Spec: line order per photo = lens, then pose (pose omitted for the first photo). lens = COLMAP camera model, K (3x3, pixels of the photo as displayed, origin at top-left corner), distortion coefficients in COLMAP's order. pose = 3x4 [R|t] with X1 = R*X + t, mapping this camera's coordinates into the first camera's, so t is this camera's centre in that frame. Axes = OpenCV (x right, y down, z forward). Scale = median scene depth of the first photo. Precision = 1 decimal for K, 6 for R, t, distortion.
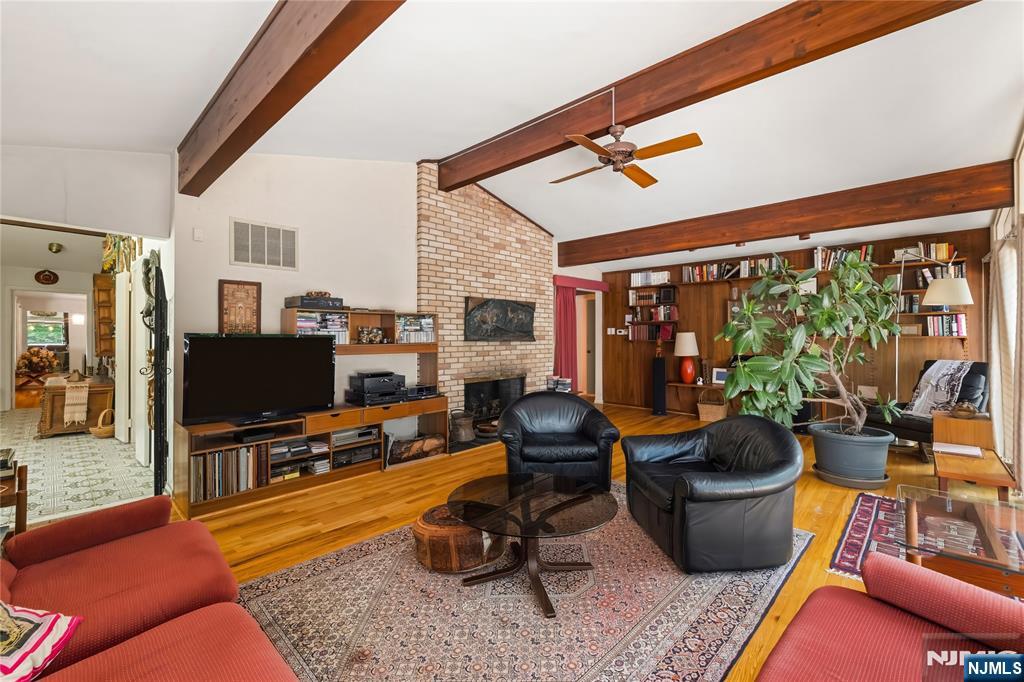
lens RADIAL K [[437.8, 0, 512.0], [0, 437.8, 341.0], [0, 0, 1]] dist [0.000783, 0.000150]
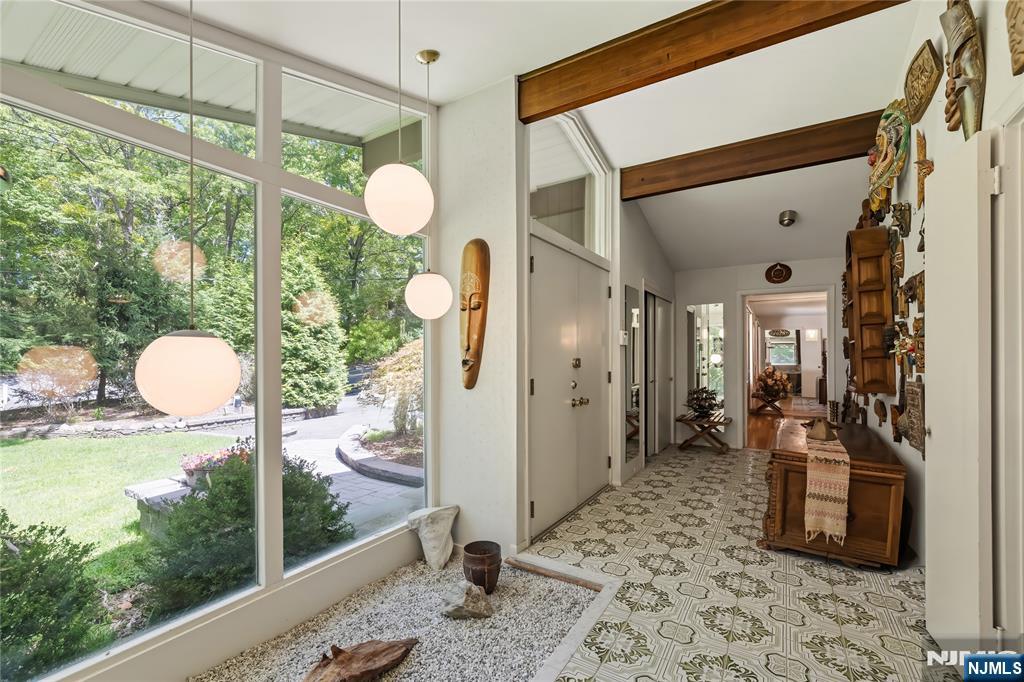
lens RADIAL K [[437.8, 0, 512.0], [0, 437.8, 341.0], [0, 0, 1]] dist [0.000783, 0.000150]
pose [[0.200235, -0.032644, -0.979204, -0.499976], [-0.015095, 0.999223, -0.036398, 0.000510], [0.979632, 0.022070, 0.199587, 0.479808]]
